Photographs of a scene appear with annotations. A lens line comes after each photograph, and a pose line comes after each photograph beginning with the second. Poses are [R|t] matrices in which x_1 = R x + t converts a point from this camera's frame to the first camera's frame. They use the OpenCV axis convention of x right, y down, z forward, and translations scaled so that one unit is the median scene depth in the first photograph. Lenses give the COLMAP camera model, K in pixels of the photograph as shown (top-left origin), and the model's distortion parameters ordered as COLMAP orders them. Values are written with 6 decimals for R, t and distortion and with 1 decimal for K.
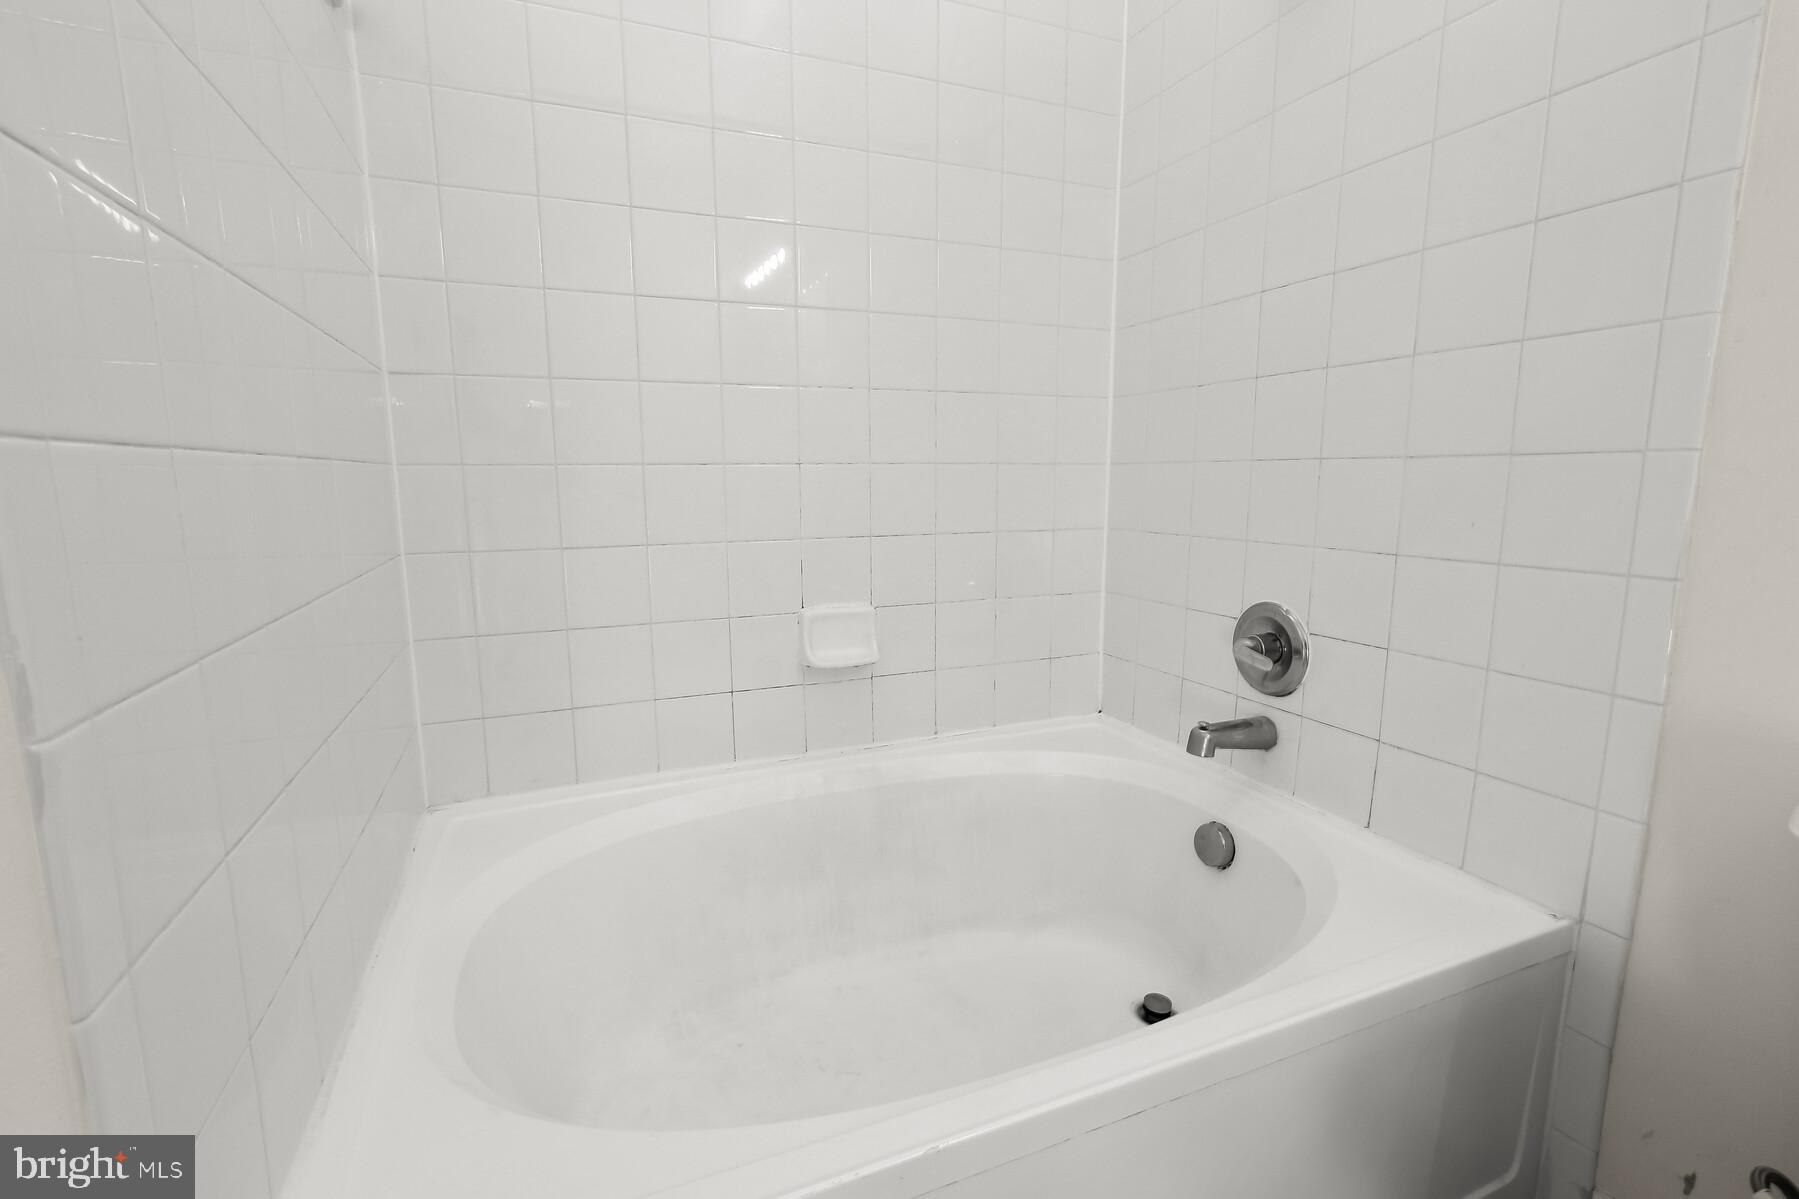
lens RADIAL K [[824.5, 0, 896.8], [0, 824.5, 613.1], [0, 0, 1]] dist [0.002899, 0.000934]
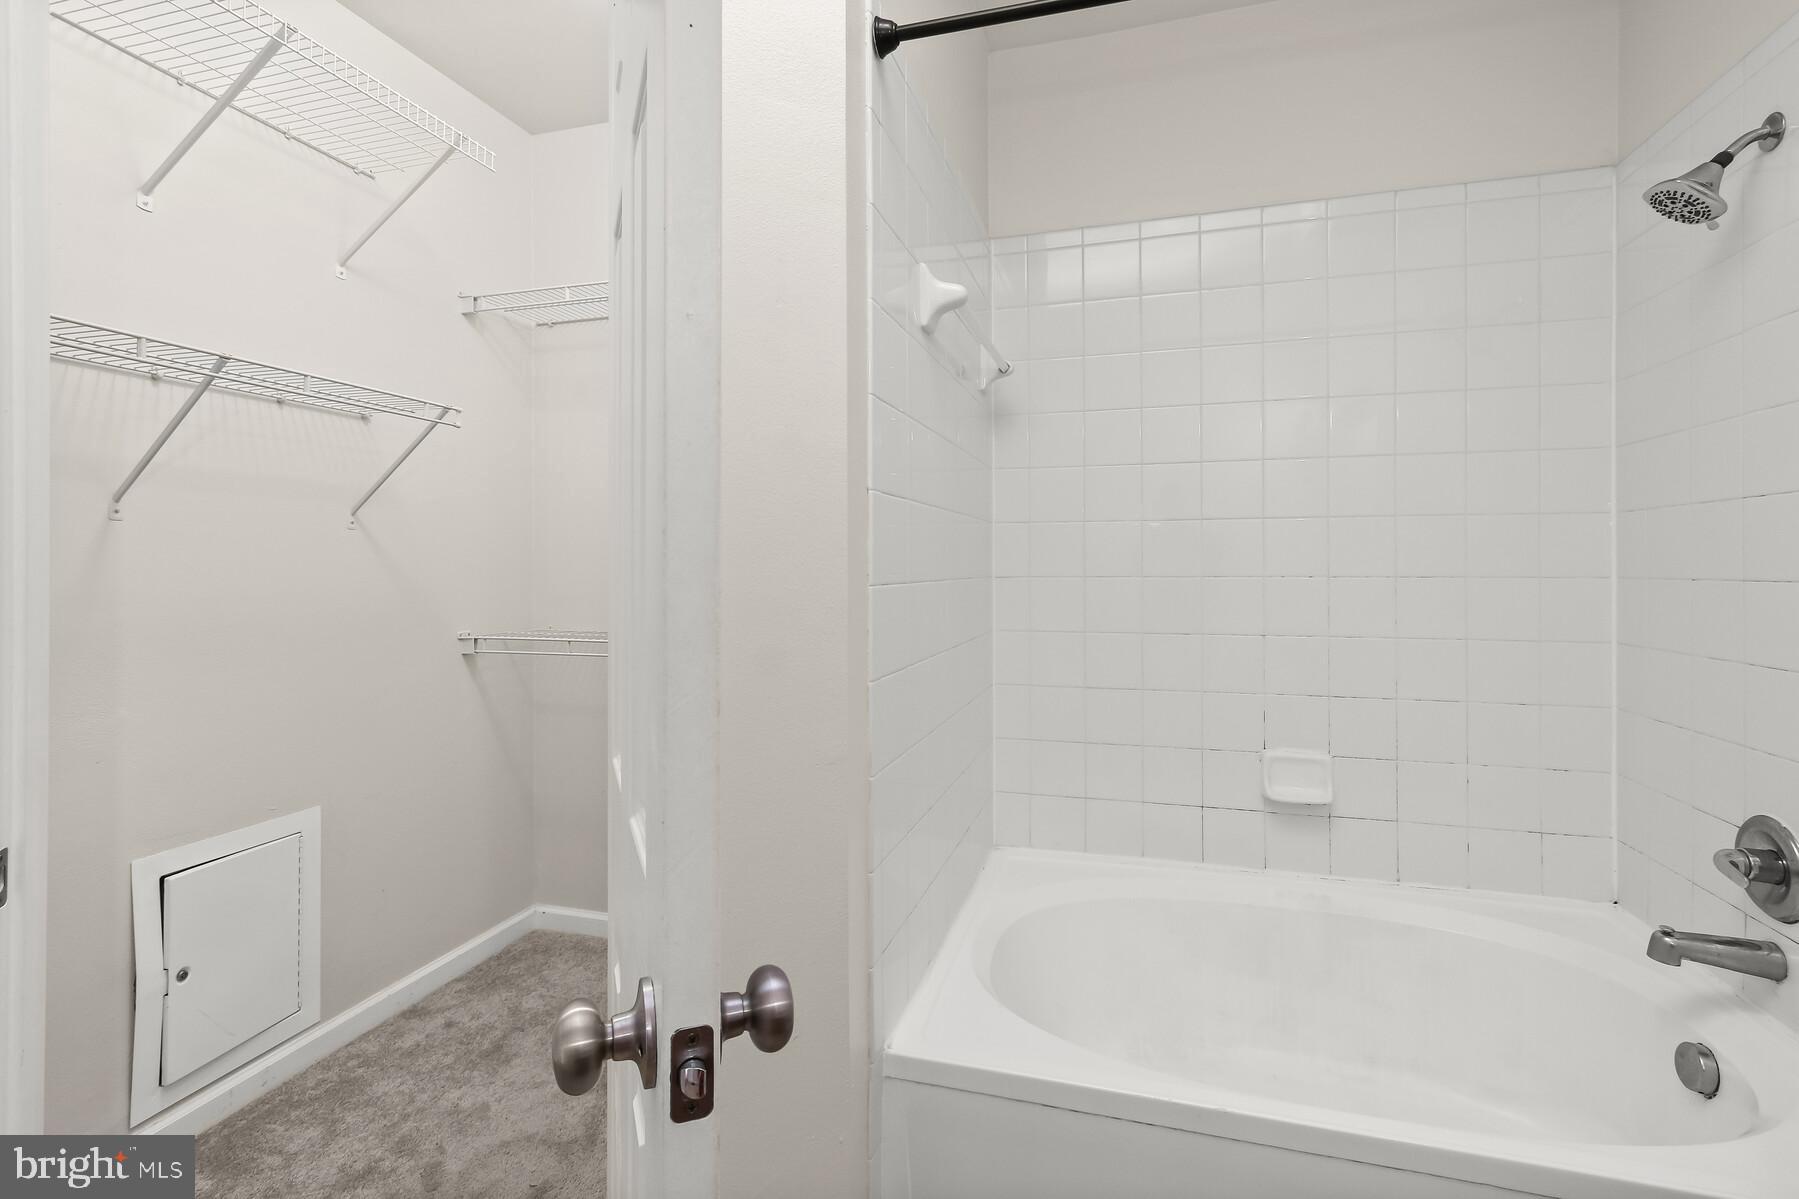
lens RADIAL K [[806.9, 0, 891.8], [0, 806.9, 563.6], [0, 0, 1]] dist [0.002938, 0.000003]
pose [[0.775256, -0.002459, -0.631643, 0.226349], [-0.105497, 0.985442, -0.133319, -0.061256], [0.622775, 0.169992, 0.763710, -0.345847]]
